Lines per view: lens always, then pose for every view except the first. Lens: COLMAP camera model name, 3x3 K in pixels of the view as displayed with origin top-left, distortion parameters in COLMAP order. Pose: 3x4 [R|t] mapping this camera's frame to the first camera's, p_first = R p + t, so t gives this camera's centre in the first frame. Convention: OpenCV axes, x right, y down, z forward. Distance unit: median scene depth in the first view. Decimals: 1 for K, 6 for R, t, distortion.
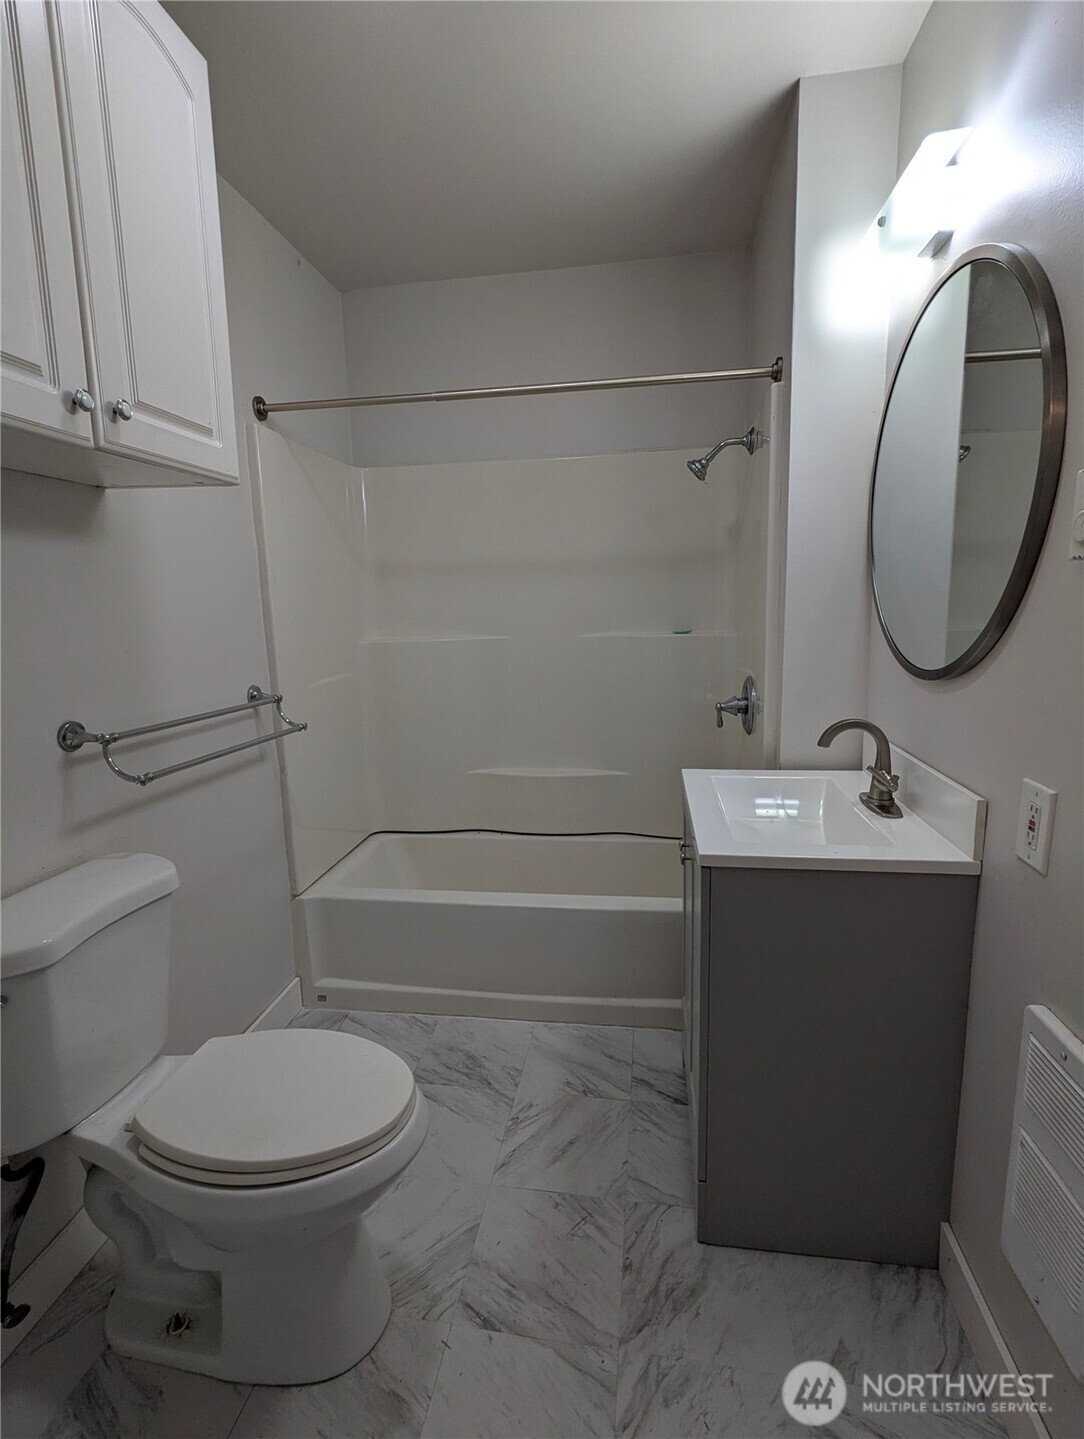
lens RADIAL K [[677.7, 0, 546.7], [0, 677.7, 718.2], [0, 0, 1]] dist [0.000145, 0.000018]
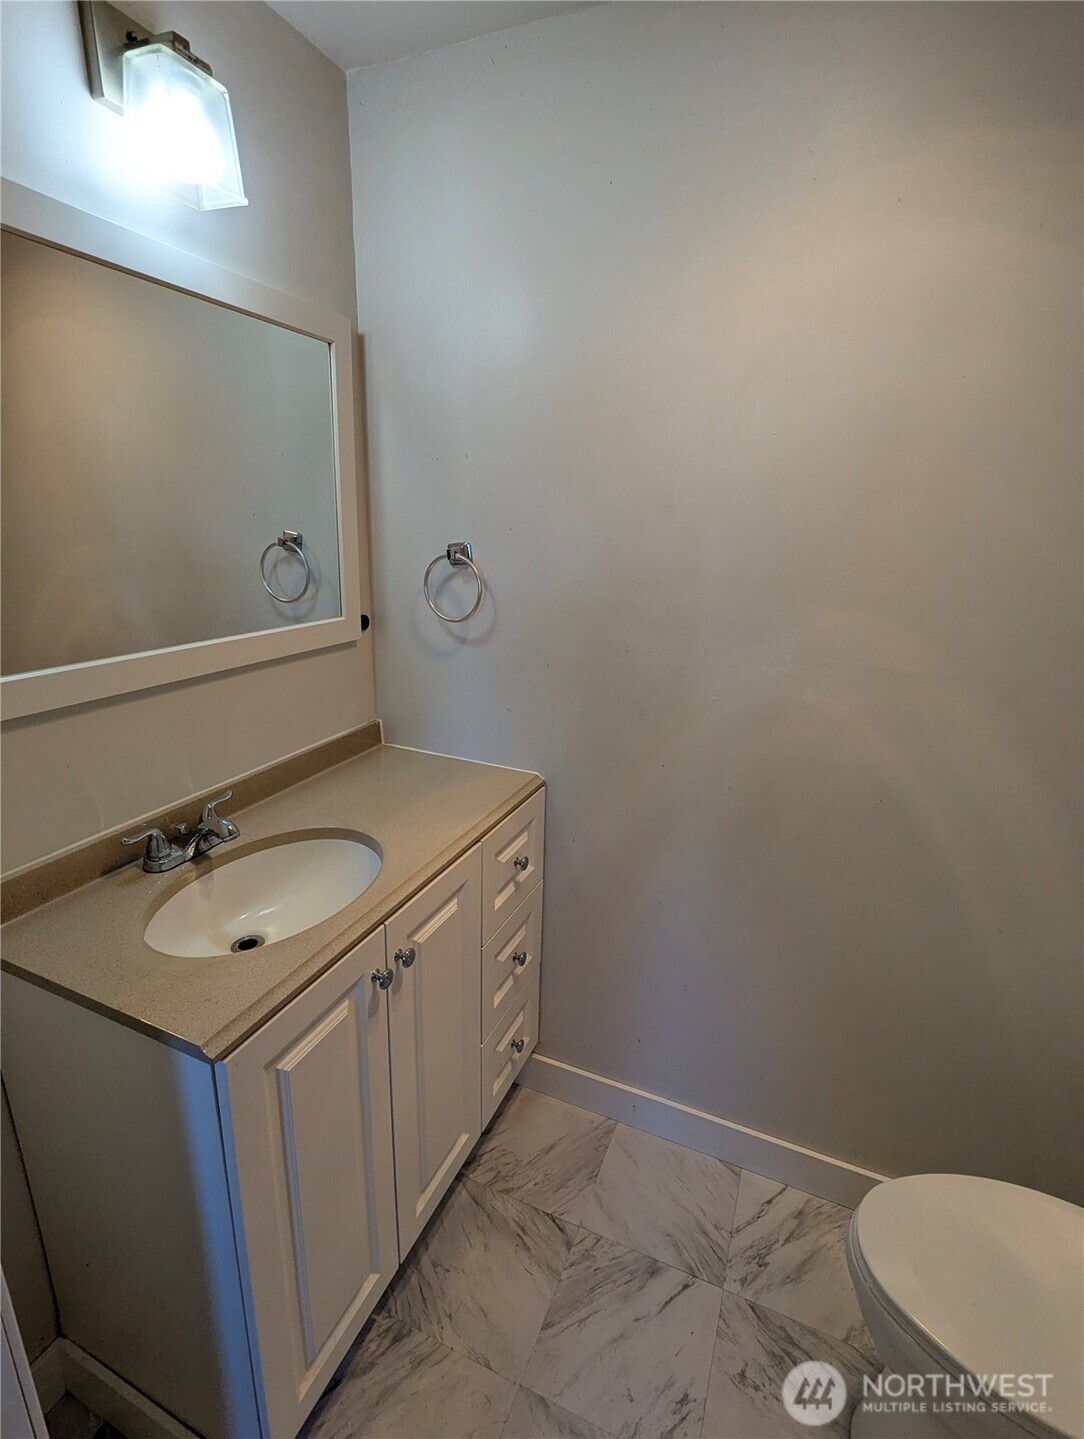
lens RADIAL K [[677.7, 0, 538.7], [0, 677.7, 718.1], [0, 0, 1]] dist [0.000145, 0.000018]
pose [[-0.967690, -0.068964, 0.242527, -0.286917], [0.042159, 0.904073, 0.425294, -0.396950], [-0.248592, 0.421777, -0.871955, 1.574403]]
